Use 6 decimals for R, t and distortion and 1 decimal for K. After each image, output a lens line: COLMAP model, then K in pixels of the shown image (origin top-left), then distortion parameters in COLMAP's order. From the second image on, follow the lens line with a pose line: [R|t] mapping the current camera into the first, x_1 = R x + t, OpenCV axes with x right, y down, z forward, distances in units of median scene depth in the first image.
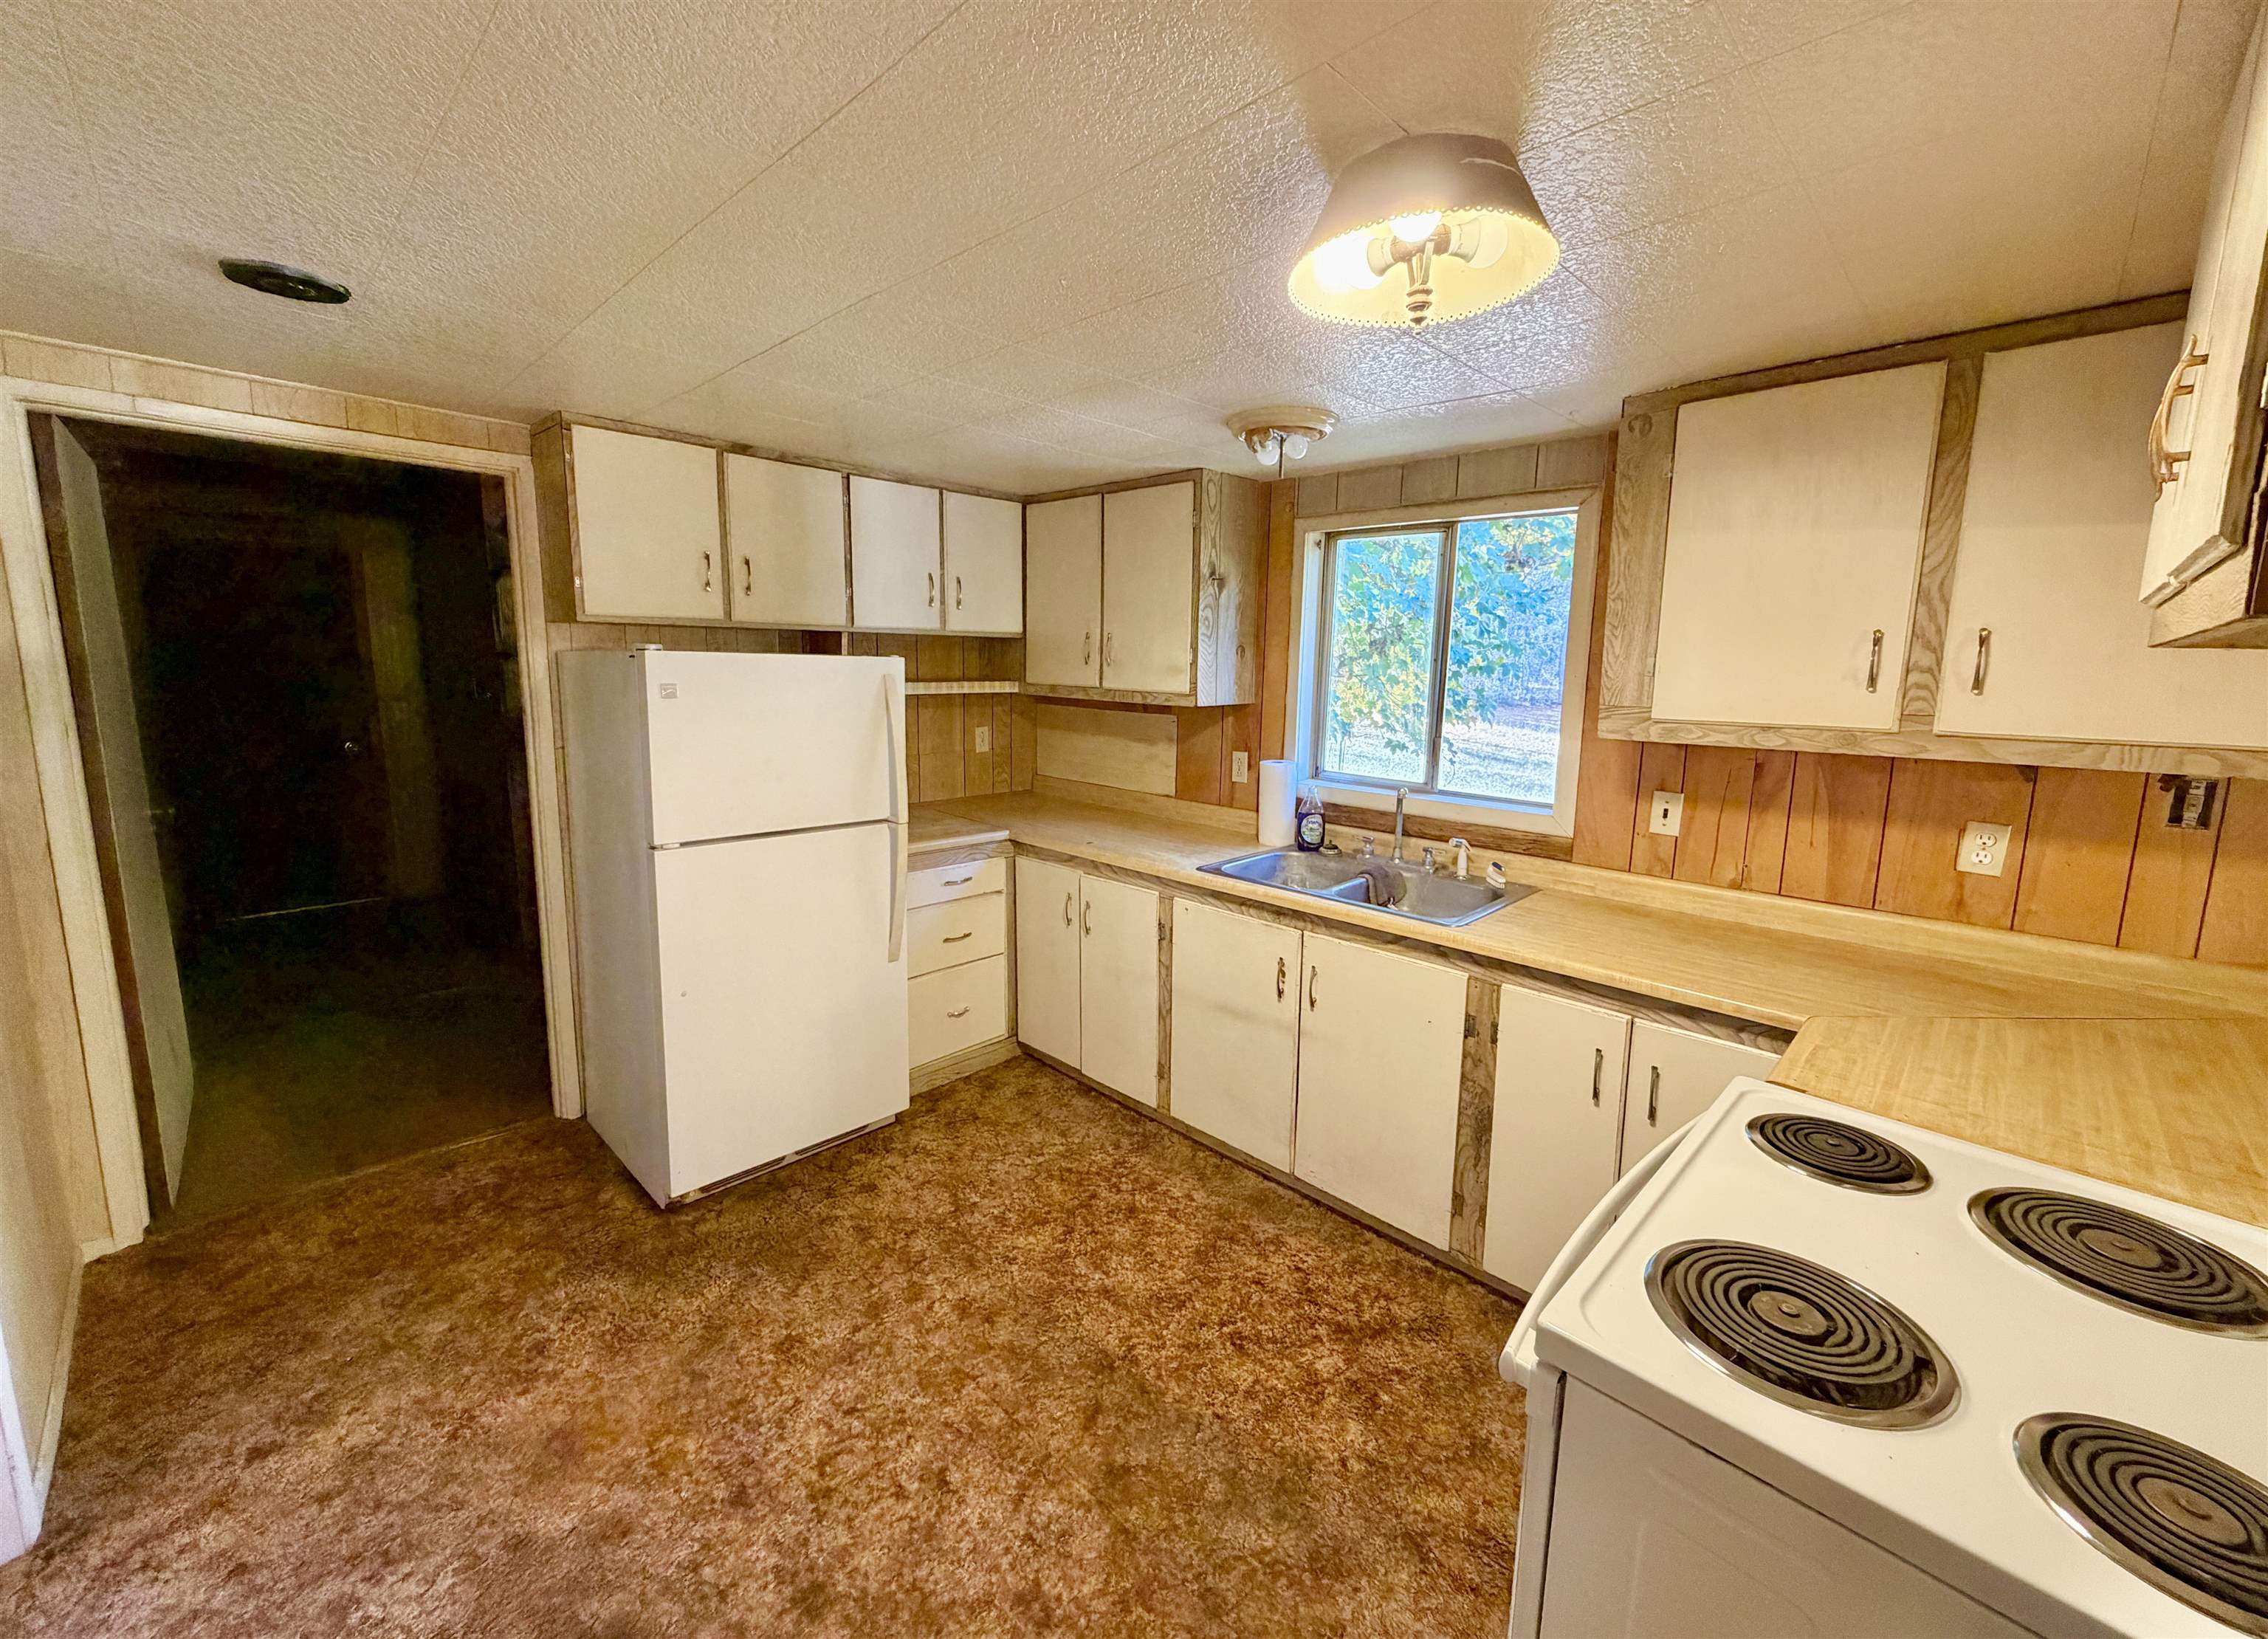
lens RADIAL K [[901.0, 0, 1135.5], [0, 901.0, 808.5], [0, 0, 1]] dist [-0.000213, 0.000148]
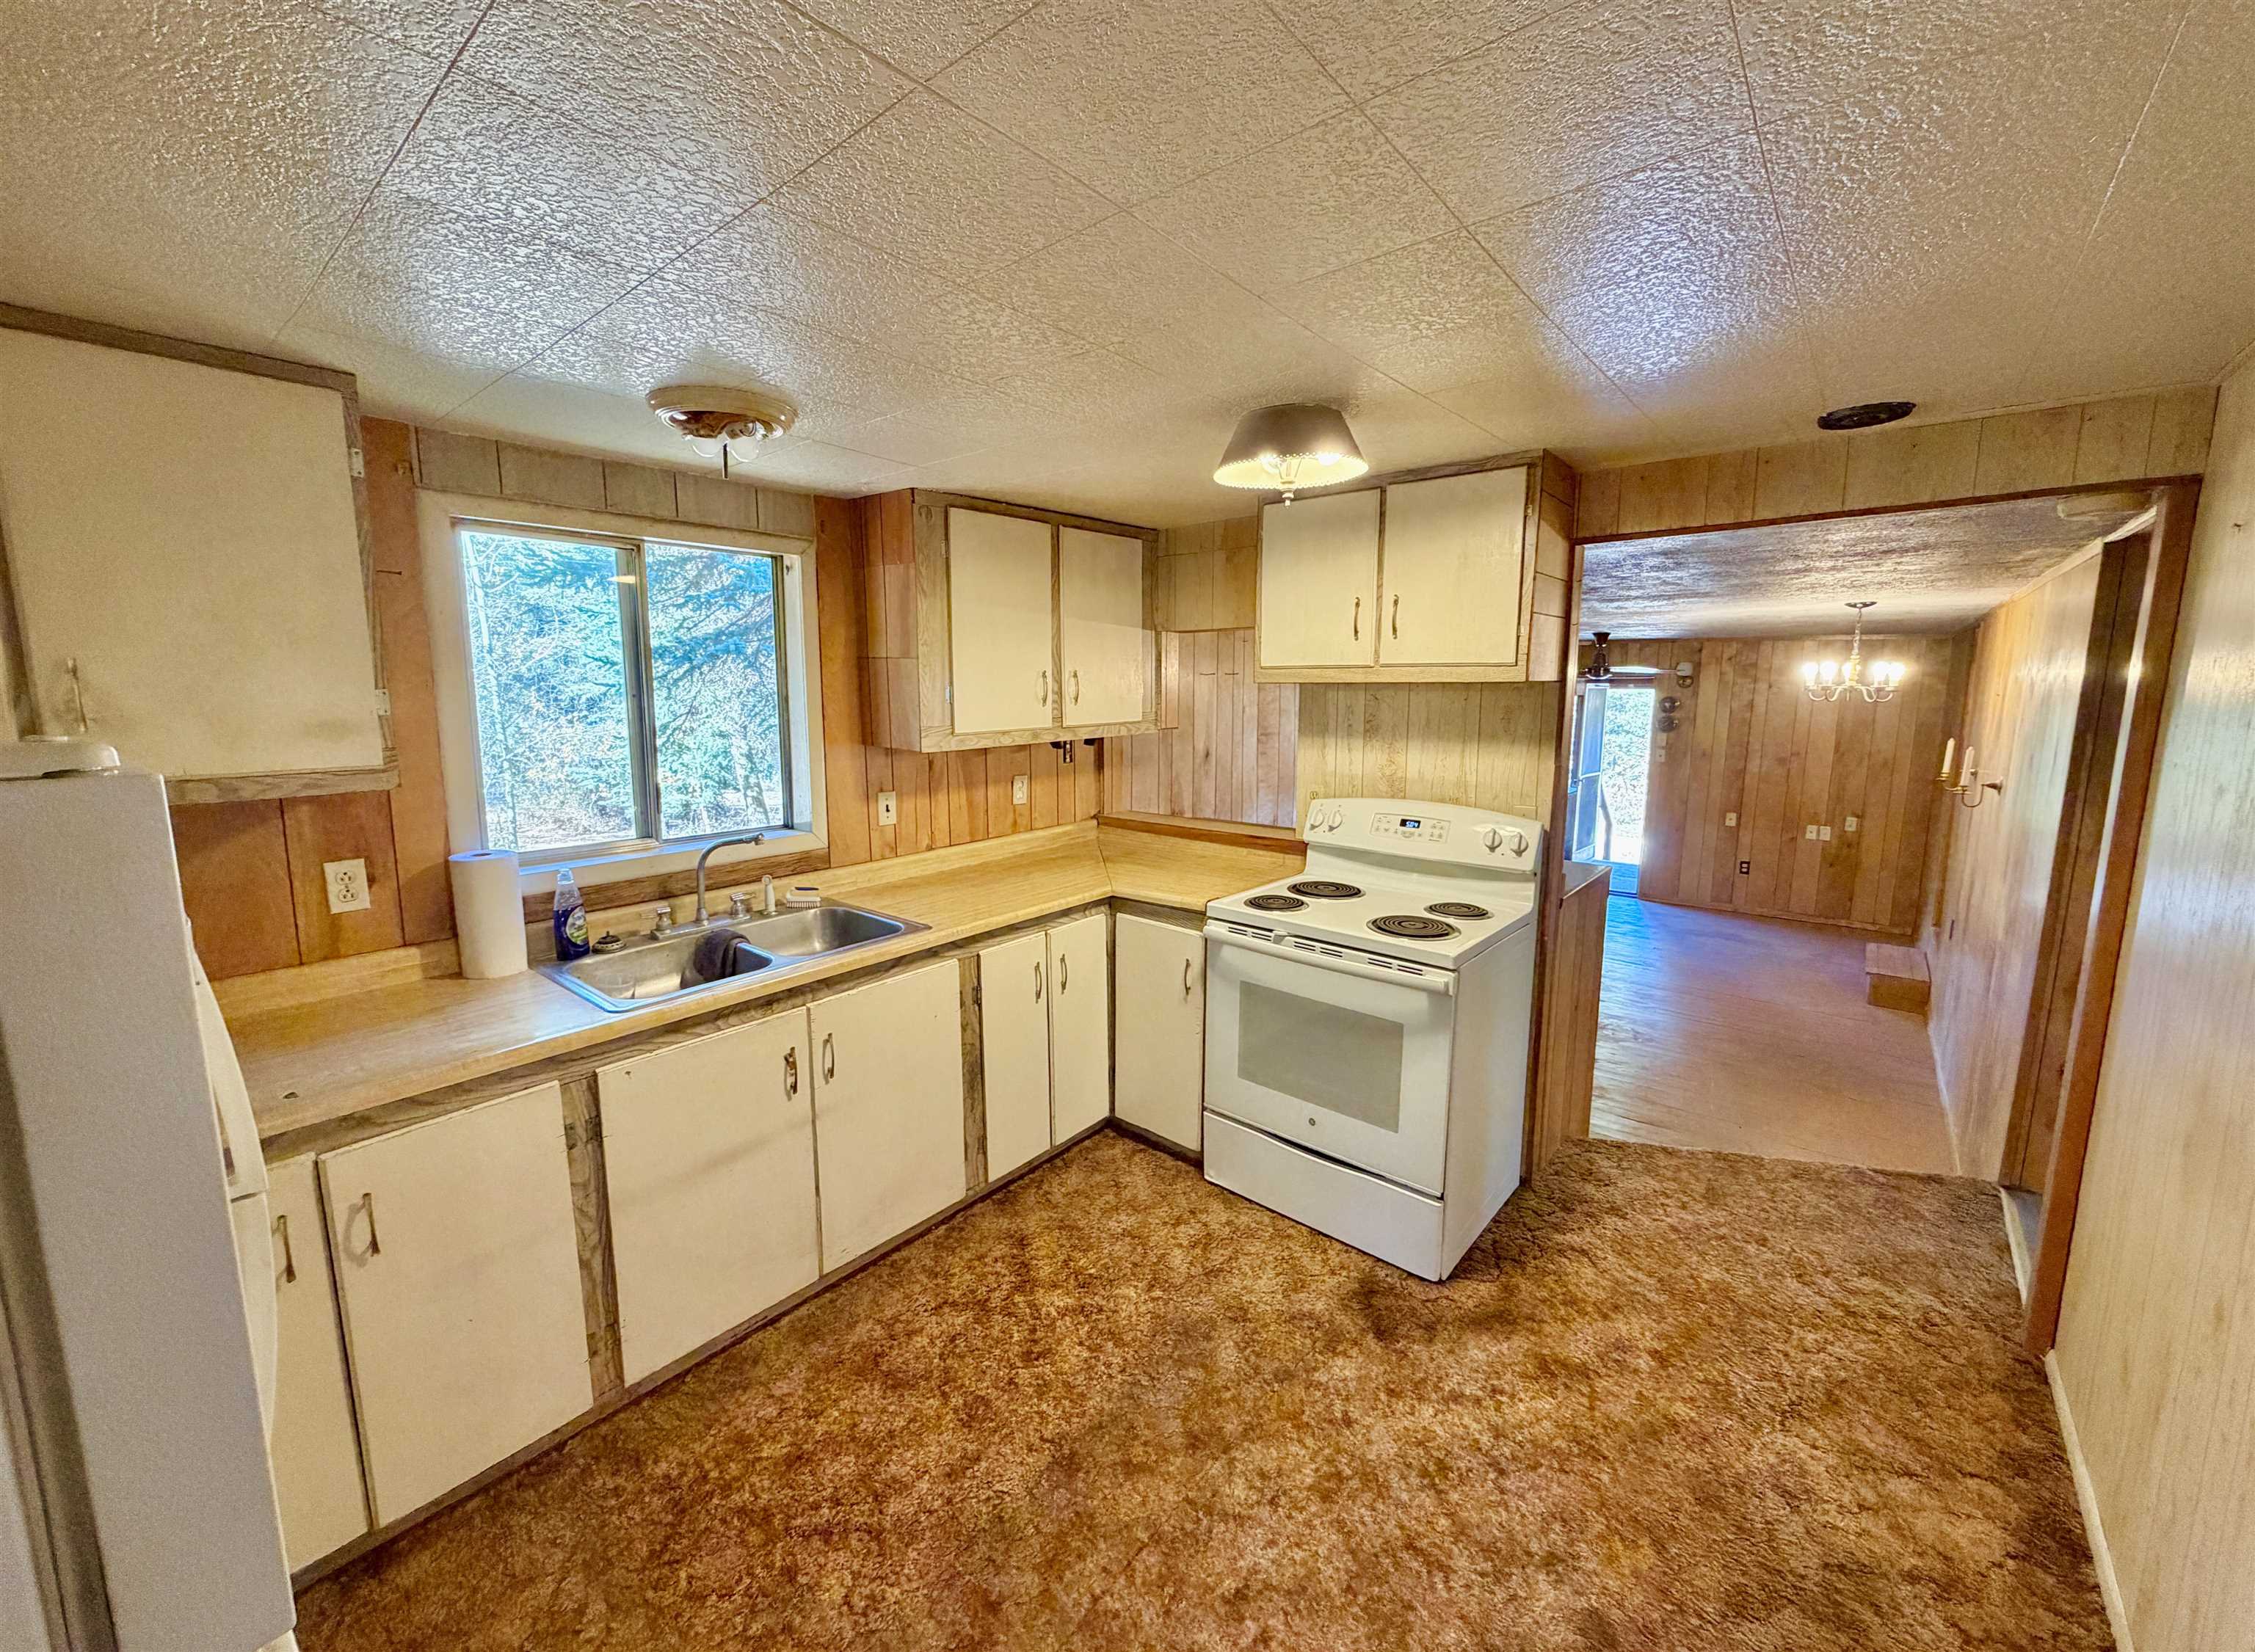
lens RADIAL K [[887.2, 0, 1127.5], [0, 887.2, 826.0], [0, 0, 1]] dist [-0.002835, -0.000158]
pose [[-0.082997, -0.173025, 0.981414, -0.821290], [0.168035, 0.968281, 0.184921, -0.175321], [-0.982281, 0.180260, -0.051290, 0.869592]]
